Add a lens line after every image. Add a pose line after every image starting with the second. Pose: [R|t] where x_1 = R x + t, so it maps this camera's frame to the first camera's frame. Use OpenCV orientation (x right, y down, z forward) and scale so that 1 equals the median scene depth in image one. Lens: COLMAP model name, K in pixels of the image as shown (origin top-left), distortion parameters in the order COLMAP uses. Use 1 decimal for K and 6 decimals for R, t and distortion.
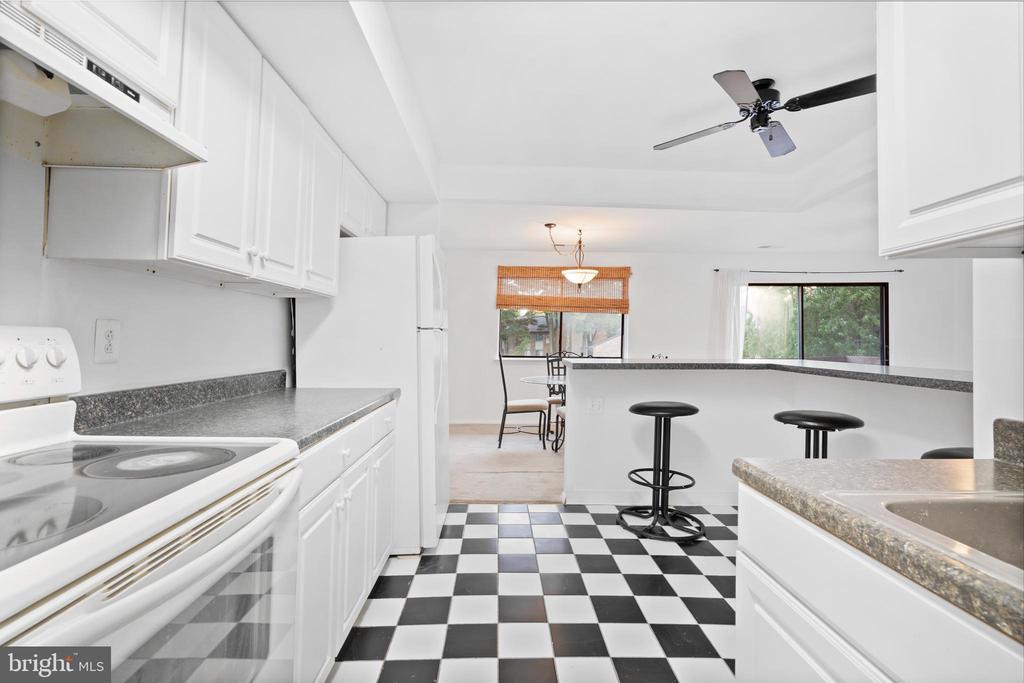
lens RADIAL K [[465.9, 0, 511.1], [0, 465.9, 348.4], [0, 0, 1]] dist [-0.000967, 0.000237]
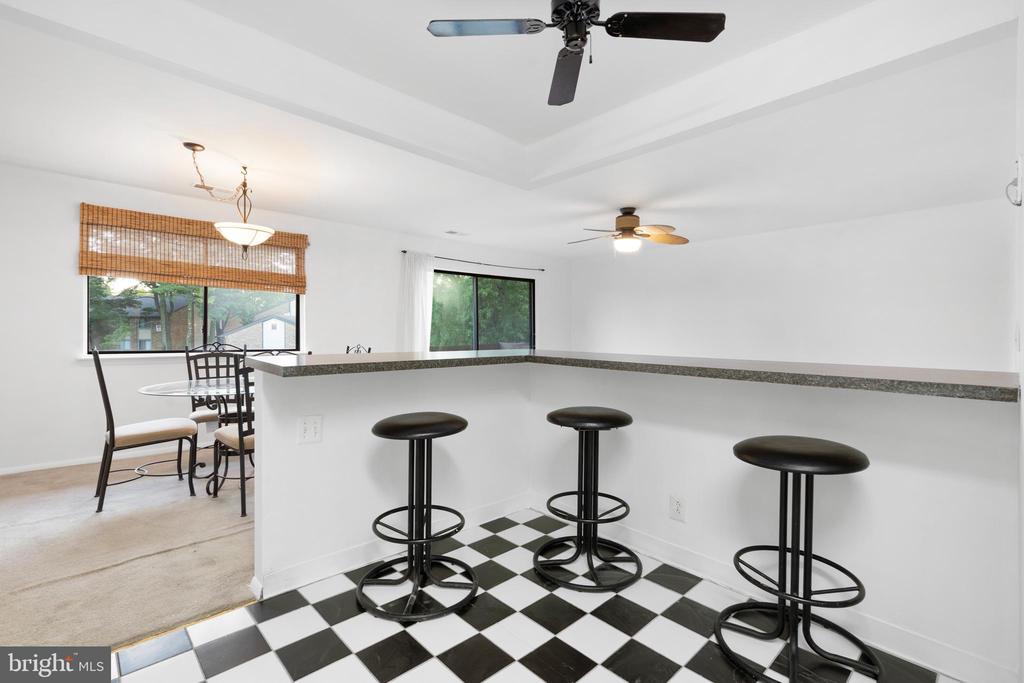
lens RADIAL K [[465.9, 0, 511.1], [0, 465.9, 348.4], [0, 0, 1]] dist [-0.000967, 0.000237]
pose [[0.746312, -0.024971, 0.665127, -0.021209], [0.007745, 0.999554, 0.028837, -0.002874], [-0.665551, -0.016370, 0.746173, 0.210349]]
